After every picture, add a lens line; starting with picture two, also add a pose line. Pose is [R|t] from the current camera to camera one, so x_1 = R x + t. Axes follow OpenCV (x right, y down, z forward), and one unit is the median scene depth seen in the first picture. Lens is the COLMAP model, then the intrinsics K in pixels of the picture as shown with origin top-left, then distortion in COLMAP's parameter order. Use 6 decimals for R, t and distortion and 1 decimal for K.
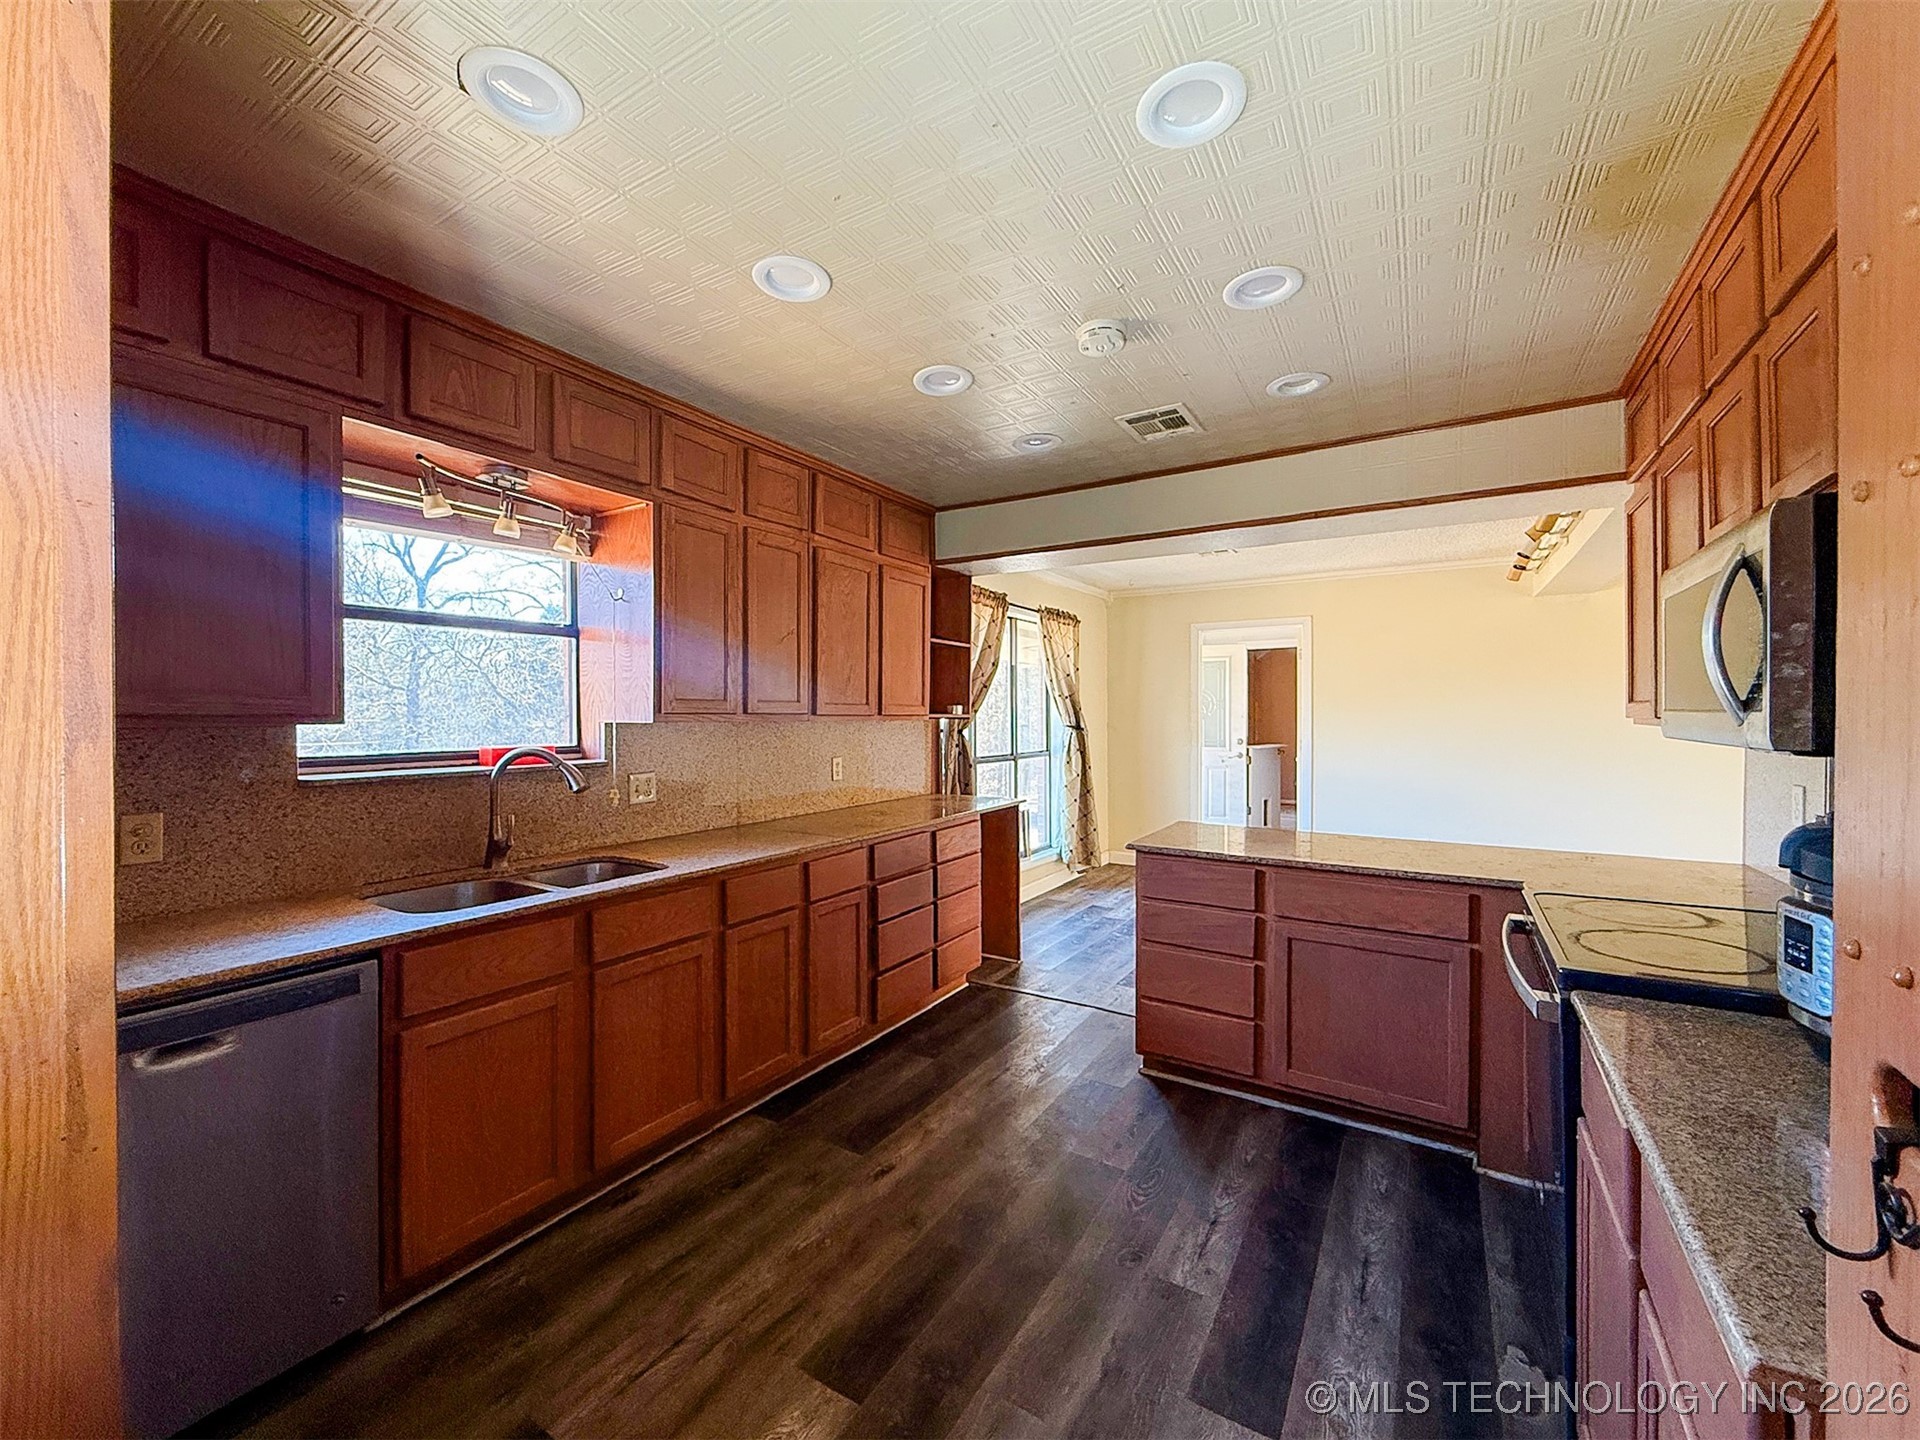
lens RADIAL K [[770.0, 0, 952.2], [0, 770.0, 710.3], [0, 0, 1]] dist [-0.000489, -0.000011]
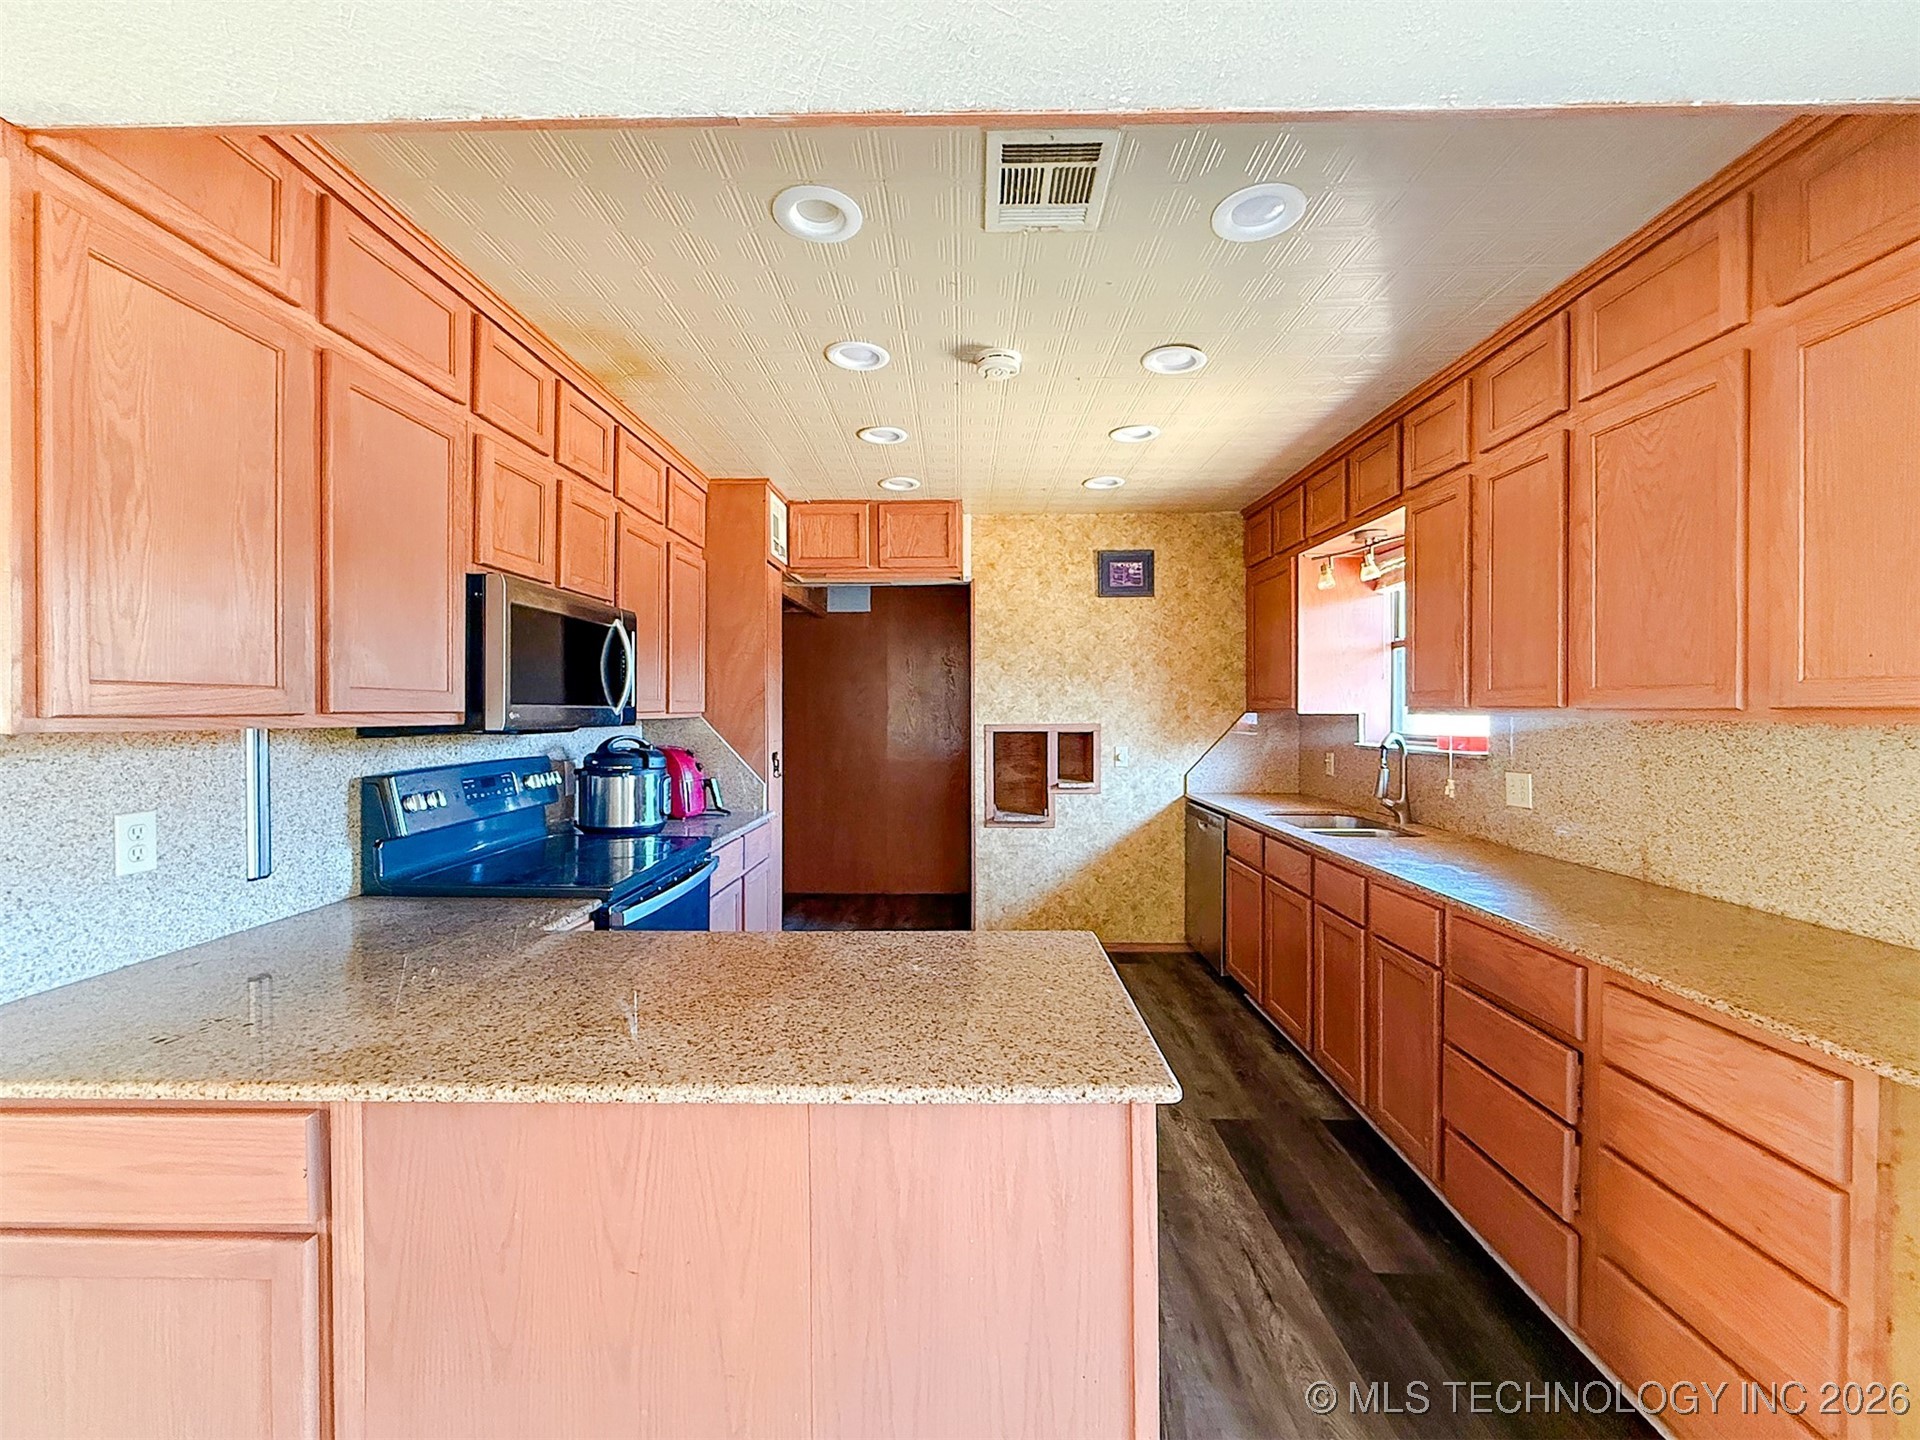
lens RADIAL K [[758.8, 0, 950.7], [0, 758.8, 722.3], [0, 0, 1]] dist [0.001043, 0.000149]
pose [[-0.862313, 0.009920, -0.506279, 0.776958], [0.005680, 0.999935, 0.009919, 0.015203], [0.506344, 0.005677, -0.862313, 1.852559]]
